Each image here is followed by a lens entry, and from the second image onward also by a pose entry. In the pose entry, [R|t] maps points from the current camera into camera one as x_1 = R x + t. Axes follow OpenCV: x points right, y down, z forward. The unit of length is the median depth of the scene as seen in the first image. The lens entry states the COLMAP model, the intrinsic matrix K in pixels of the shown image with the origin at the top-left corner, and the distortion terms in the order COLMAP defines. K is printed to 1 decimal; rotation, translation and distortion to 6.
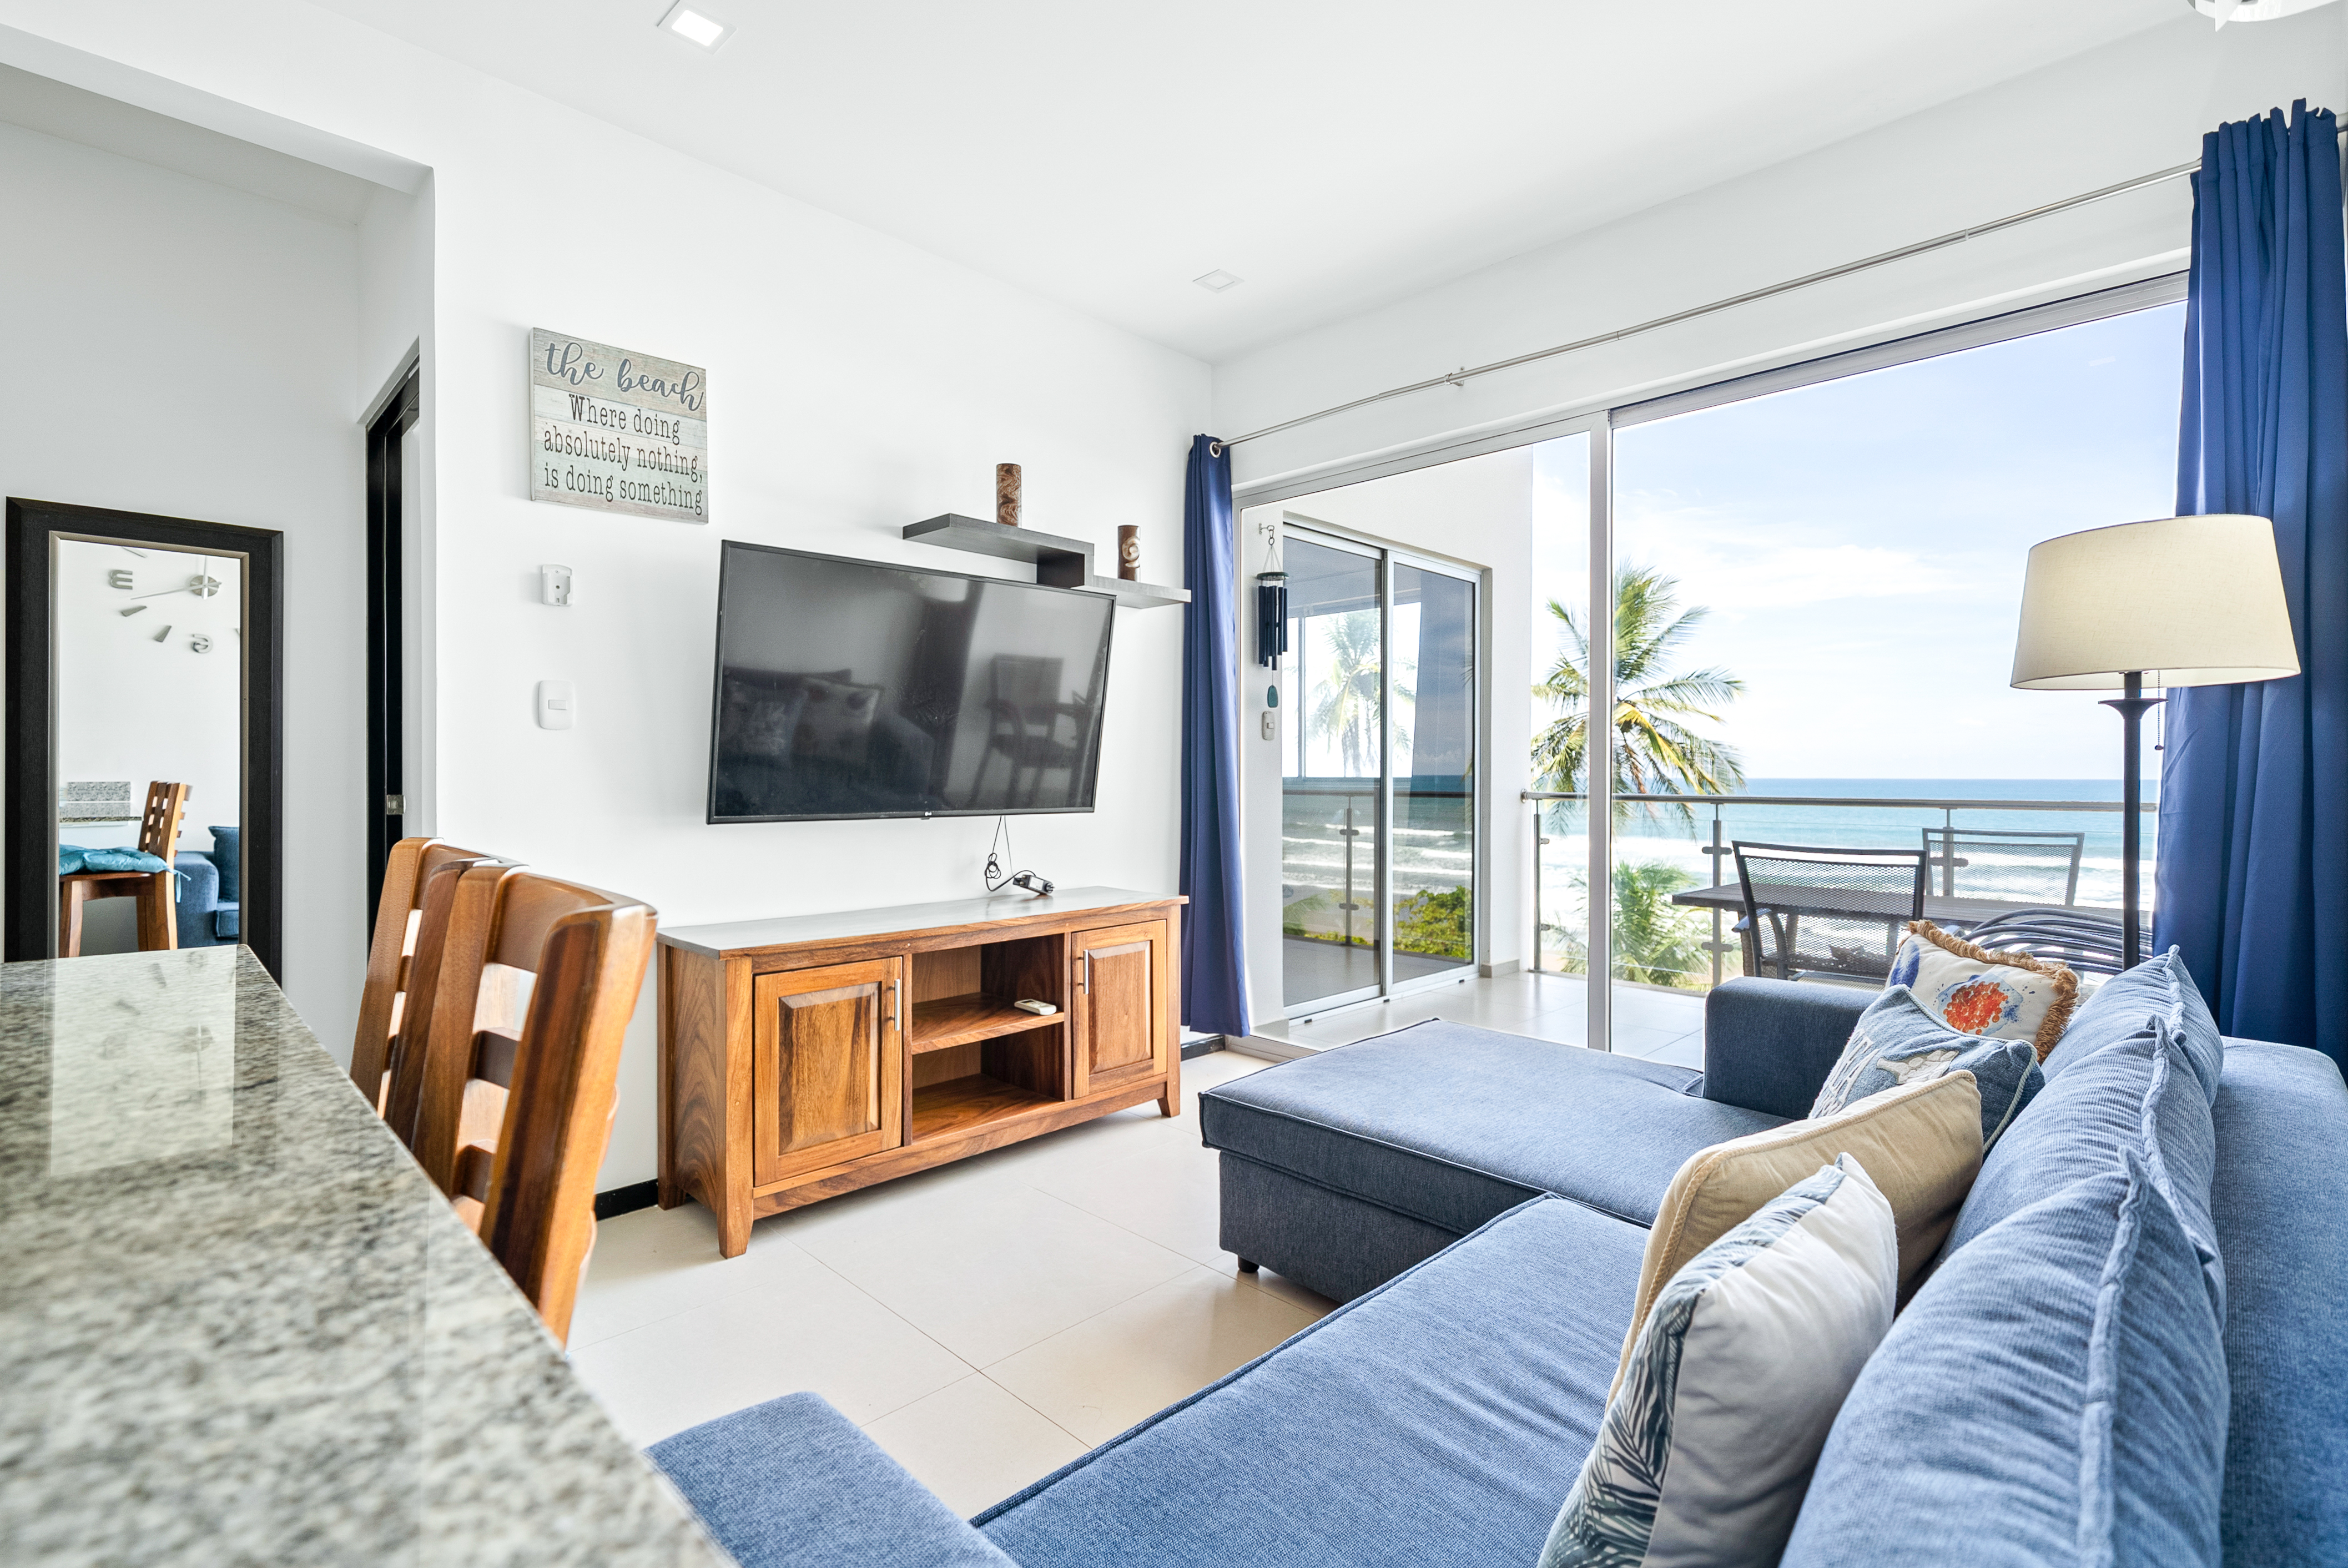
lens RADIAL K [[1042.0, 0, 1160.9], [0, 1042.0, 776.3], [0, 0, 1]] dist [0.001398, 0.000167]
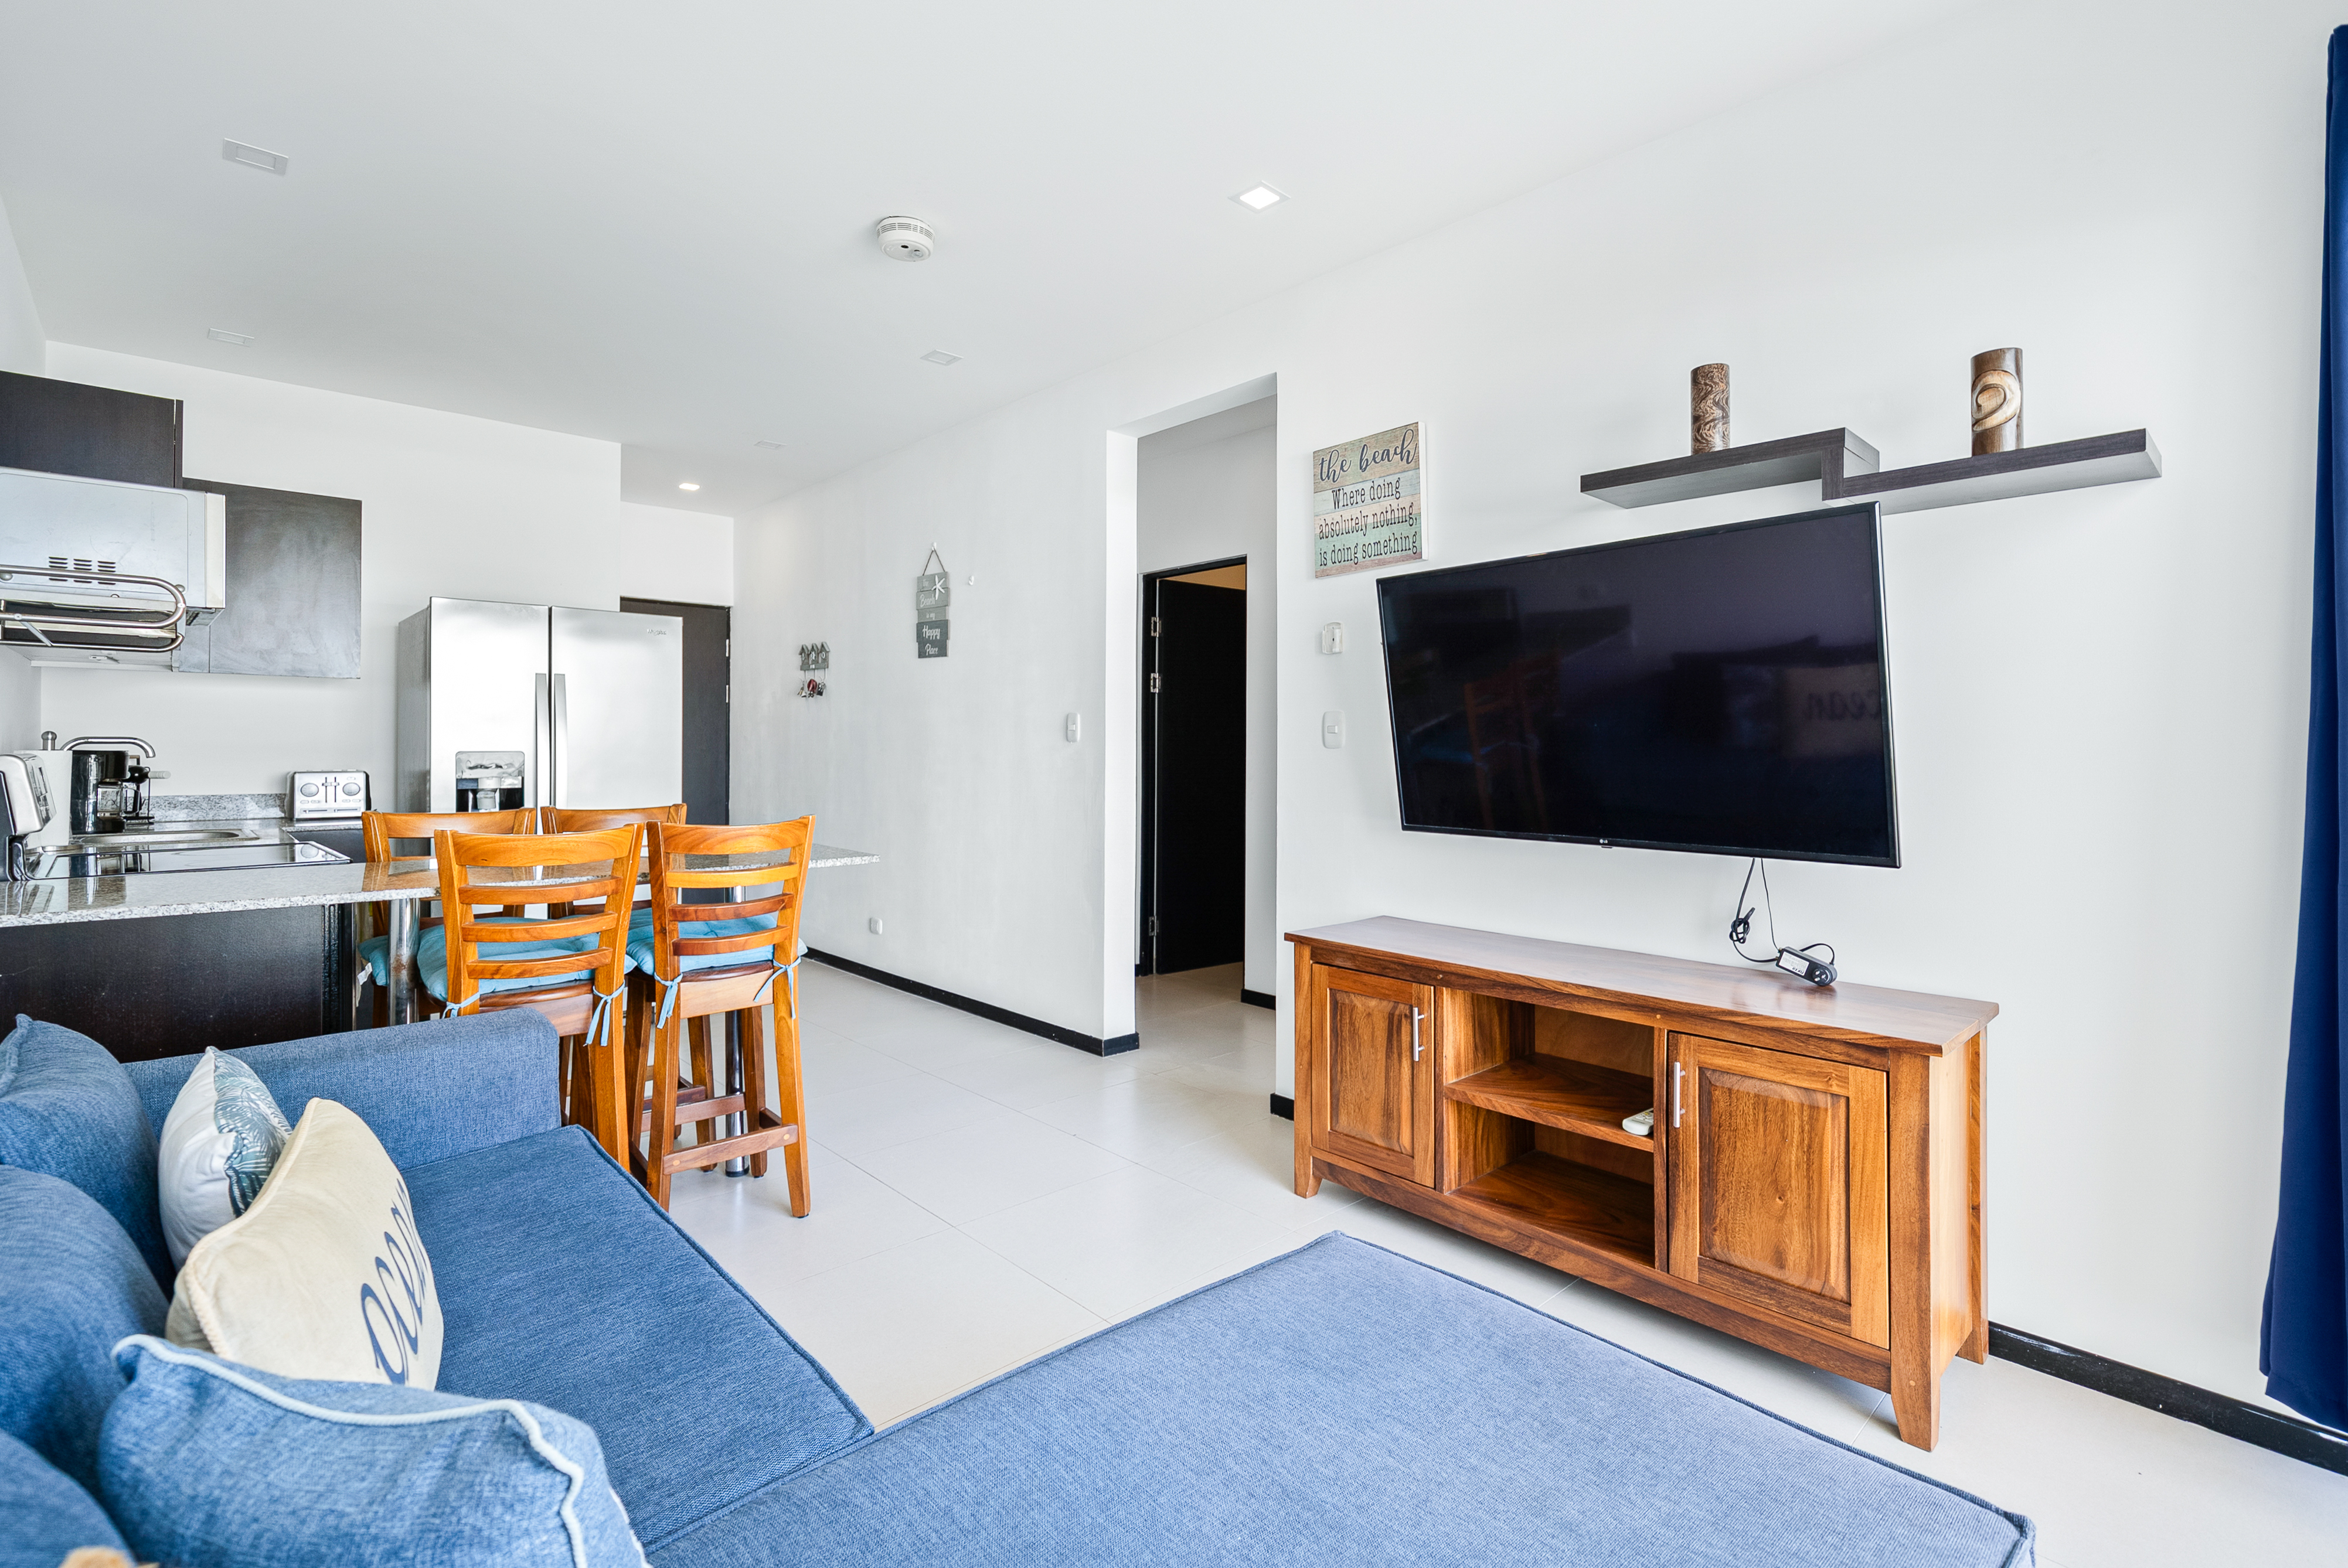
lens RADIAL K [[1041.8, 0, 1180.5], [0, 1041.8, 752.6], [0, 0, 1]] dist [-0.002870, -0.000273]
pose [[-0.014231, -0.002361, -0.999896, 0.707180], [-0.004662, 0.999987, -0.002295, -0.035473], [0.999888, 0.004628, -0.014242, 0.800863]]
